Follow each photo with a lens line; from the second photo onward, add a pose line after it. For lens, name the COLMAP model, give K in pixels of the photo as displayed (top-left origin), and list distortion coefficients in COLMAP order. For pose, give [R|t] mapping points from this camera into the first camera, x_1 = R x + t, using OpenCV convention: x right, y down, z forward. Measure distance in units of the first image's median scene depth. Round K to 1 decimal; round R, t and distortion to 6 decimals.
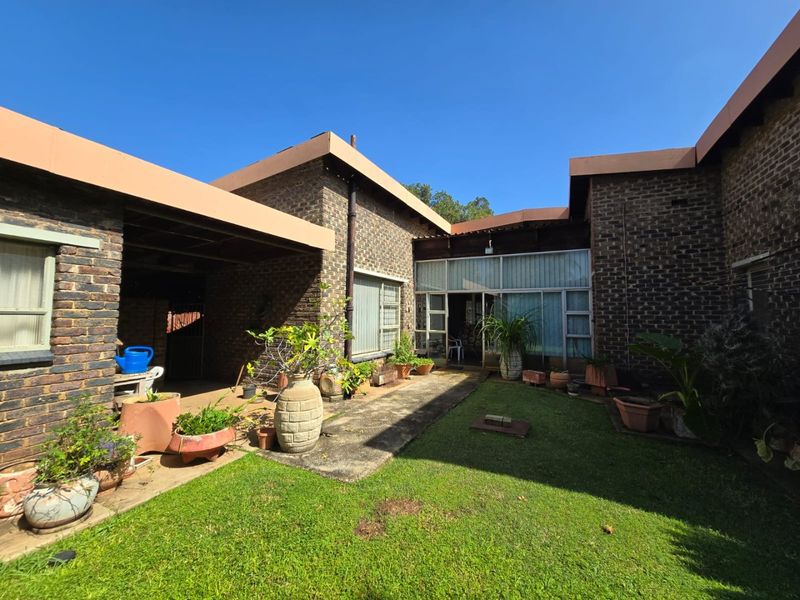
lens RADIAL K [[328.4, 0, 400.9], [0, 328.4, 293.2], [0, 0, 1]] dist [-0.001864, -0.000300]
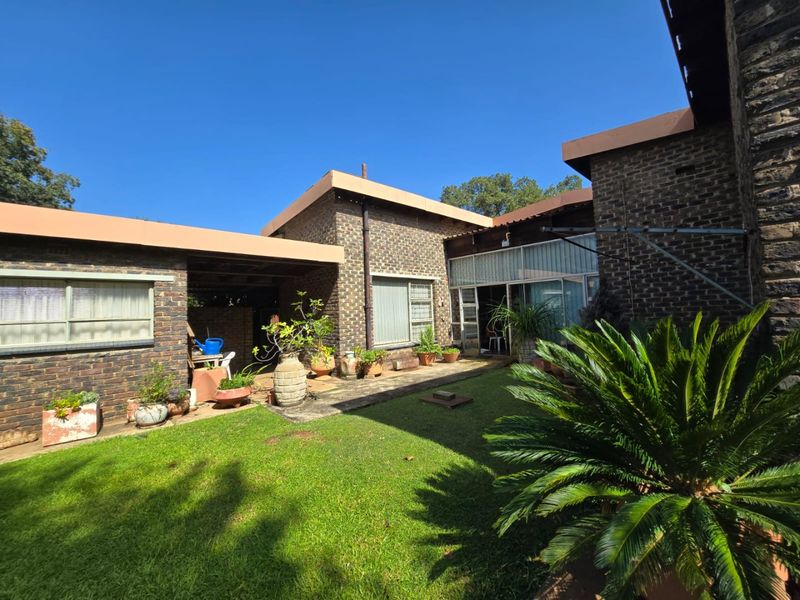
lens RADIAL K [[328.4, 0, 400.9], [0, 328.4, 293.2], [0, 0, 1]] dist [-0.001864, -0.000300]
pose [[0.936085, -0.064094, -0.345885, 0.392380], [0.068294, 0.997665, -0.000044, 0.005485], [0.345080, -0.023581, 0.938277, -0.108576]]
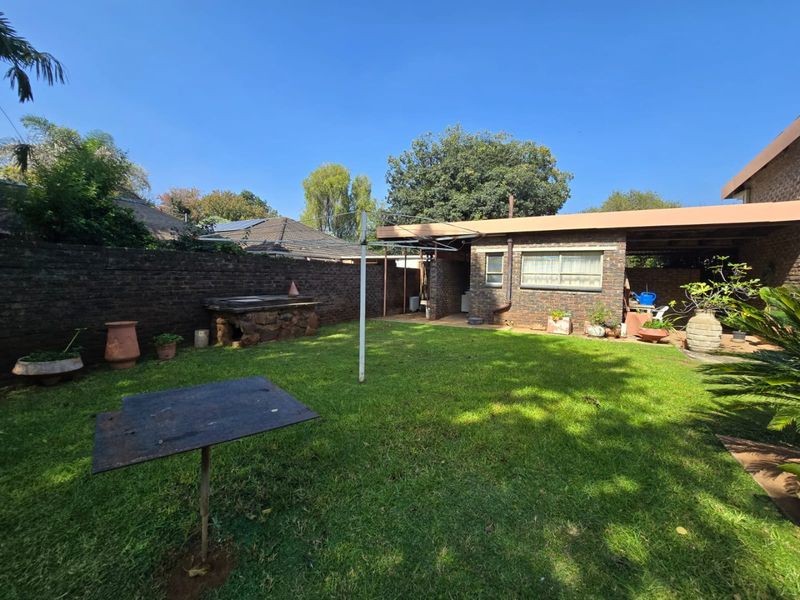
lens RADIAL K [[328.4, 0, 400.9], [0, 328.4, 293.2], [0, 0, 1]] dist [-0.001864, -0.000300]
pose [[-0.044225, 0.044991, -0.998008, 0.839559], [0.040069, 0.998261, 0.043227, 0.012061], [0.998218, -0.038078, -0.045951, -0.281609]]
